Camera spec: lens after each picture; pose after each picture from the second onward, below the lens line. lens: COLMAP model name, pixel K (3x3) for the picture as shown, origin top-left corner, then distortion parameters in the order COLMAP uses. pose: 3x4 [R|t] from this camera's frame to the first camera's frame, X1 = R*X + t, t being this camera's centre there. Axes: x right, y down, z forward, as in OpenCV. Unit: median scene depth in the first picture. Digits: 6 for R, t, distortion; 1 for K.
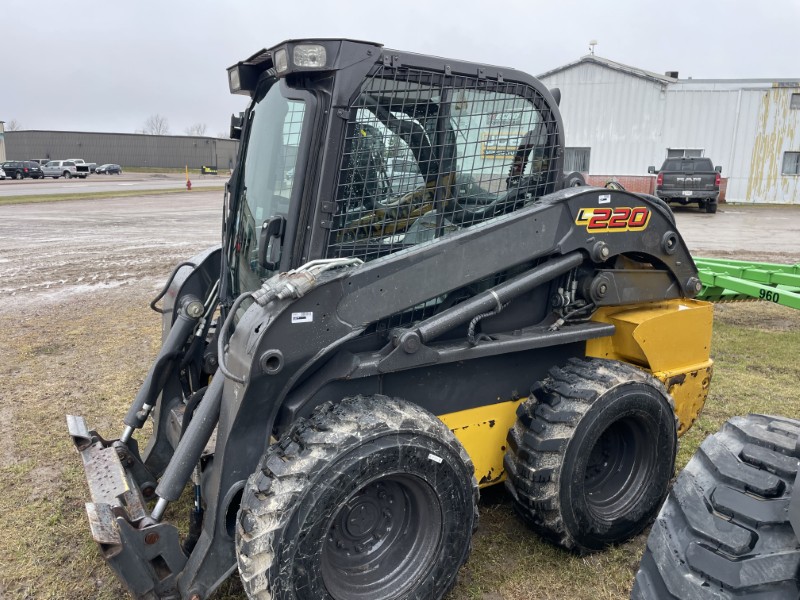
lens RADIAL K [[619.6, 0, 398.4], [0, 619.6, 290.9], [0, 0, 1]] dist [0.094775, -0.137653]
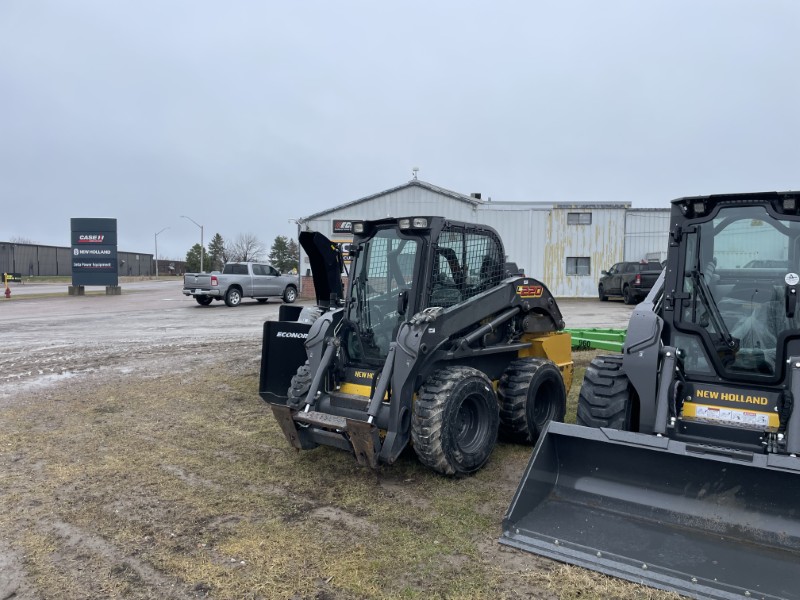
lens RADIAL K [[619.6, 0, 398.4], [0, 619.6, 290.9], [0, 0, 1]] dist [0.094775, -0.137653]
pose [[0.959309, -0.019140, 0.281709, -0.704641], [0.064856, 0.985961, -0.153866, 0.186834], [-0.274809, 0.165875, 0.947083, -0.920800]]
